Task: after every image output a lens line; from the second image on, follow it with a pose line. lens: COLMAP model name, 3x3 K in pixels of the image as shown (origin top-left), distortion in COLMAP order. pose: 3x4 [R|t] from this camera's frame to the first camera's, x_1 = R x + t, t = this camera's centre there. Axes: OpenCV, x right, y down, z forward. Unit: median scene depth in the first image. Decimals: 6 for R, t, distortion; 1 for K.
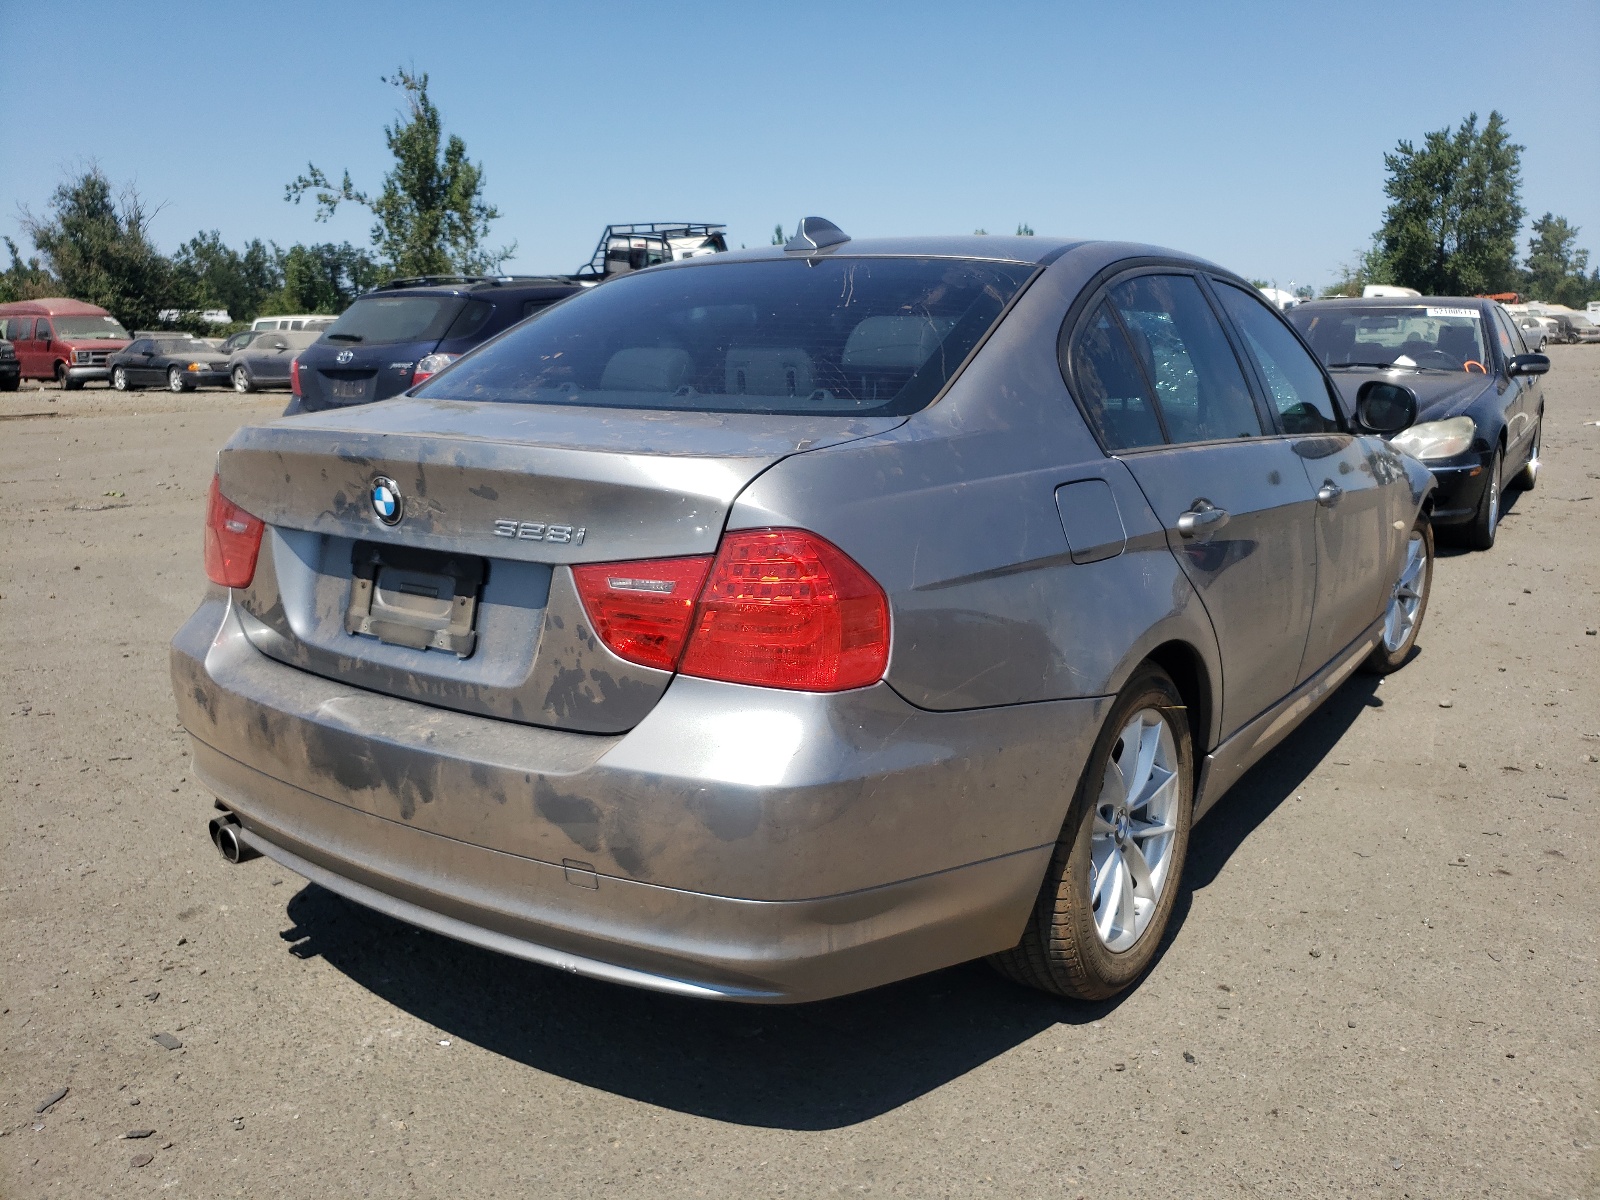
lens RADIAL K [[1205.8, 0, 800.0], [0, 1205.8, 600.0], [0, 0, 1]] dist [-0.005769, -0.001871]
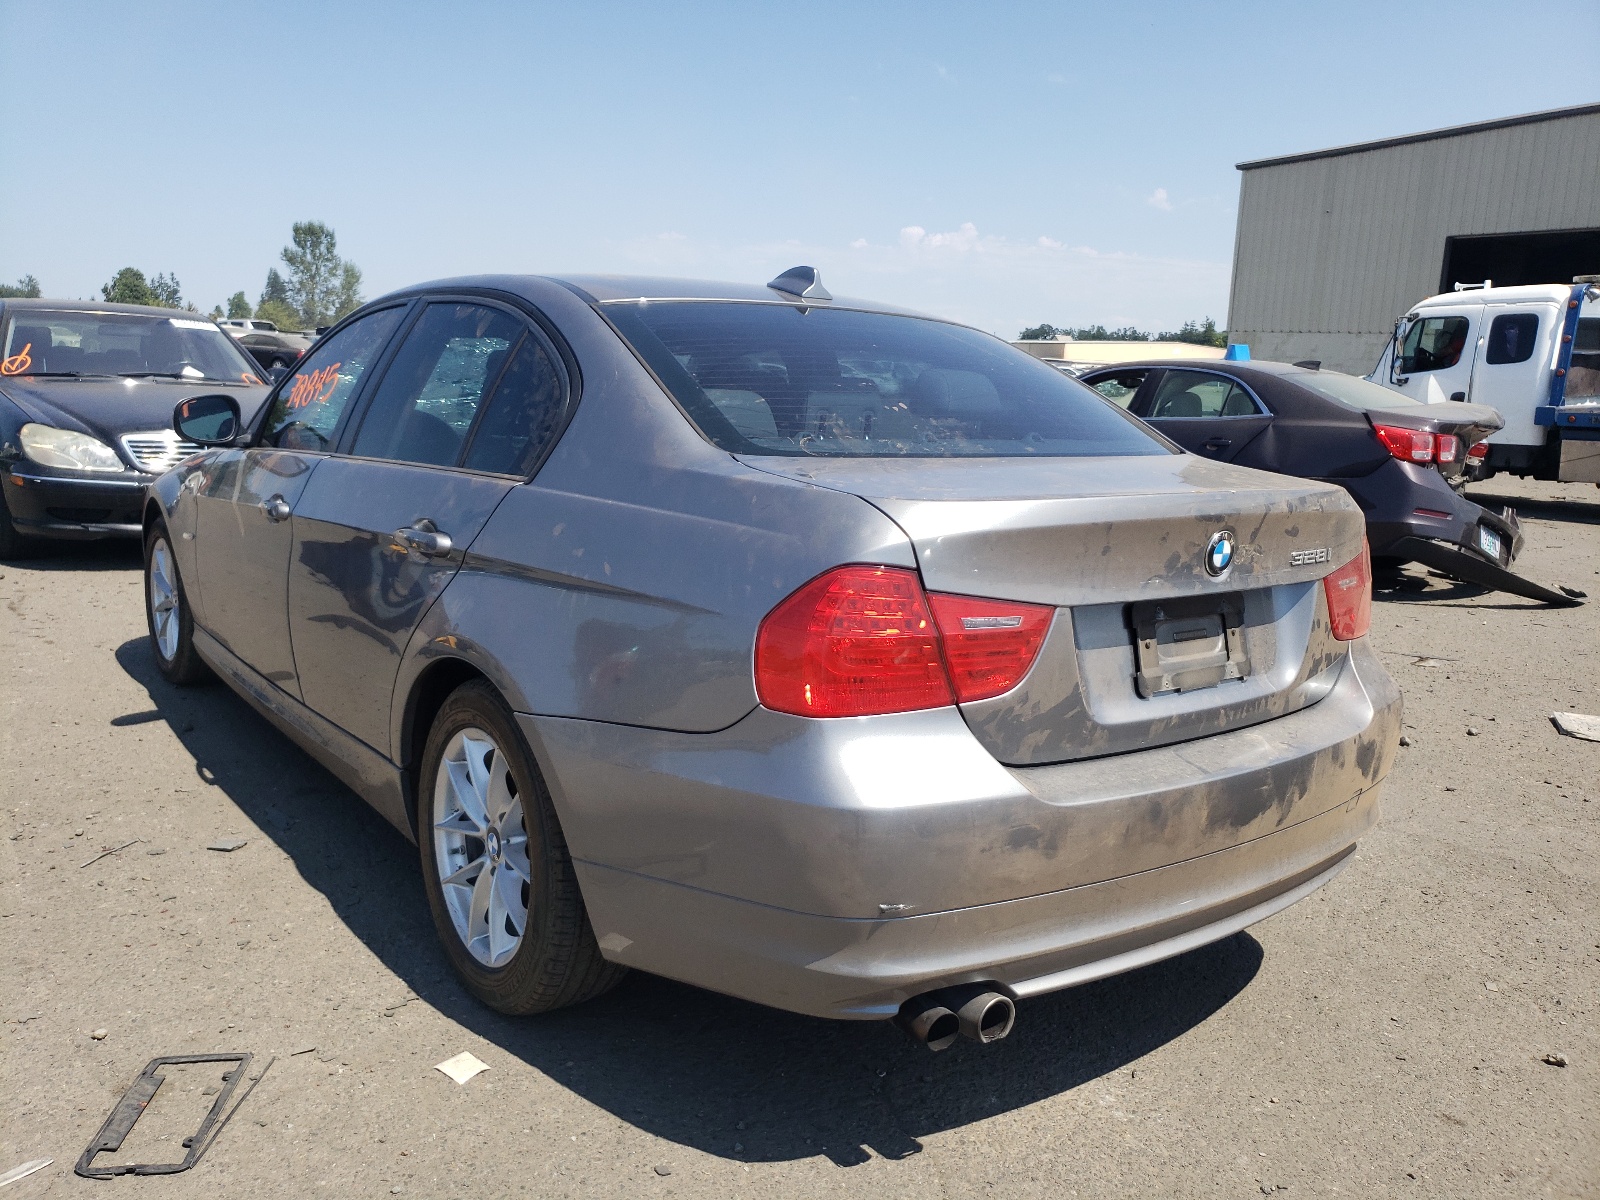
lens RADIAL K [[1182.5, 0, 800.0], [0, 1182.5, 600.0], [0, 0, 1]] dist [0.002930, 0.000807]
pose [[0.352846, -0.155497, 0.922670, -1.382647], [0.155921, 0.982078, 0.105882, -0.201165], [-0.922599, 0.106503, 0.370768, 0.914483]]
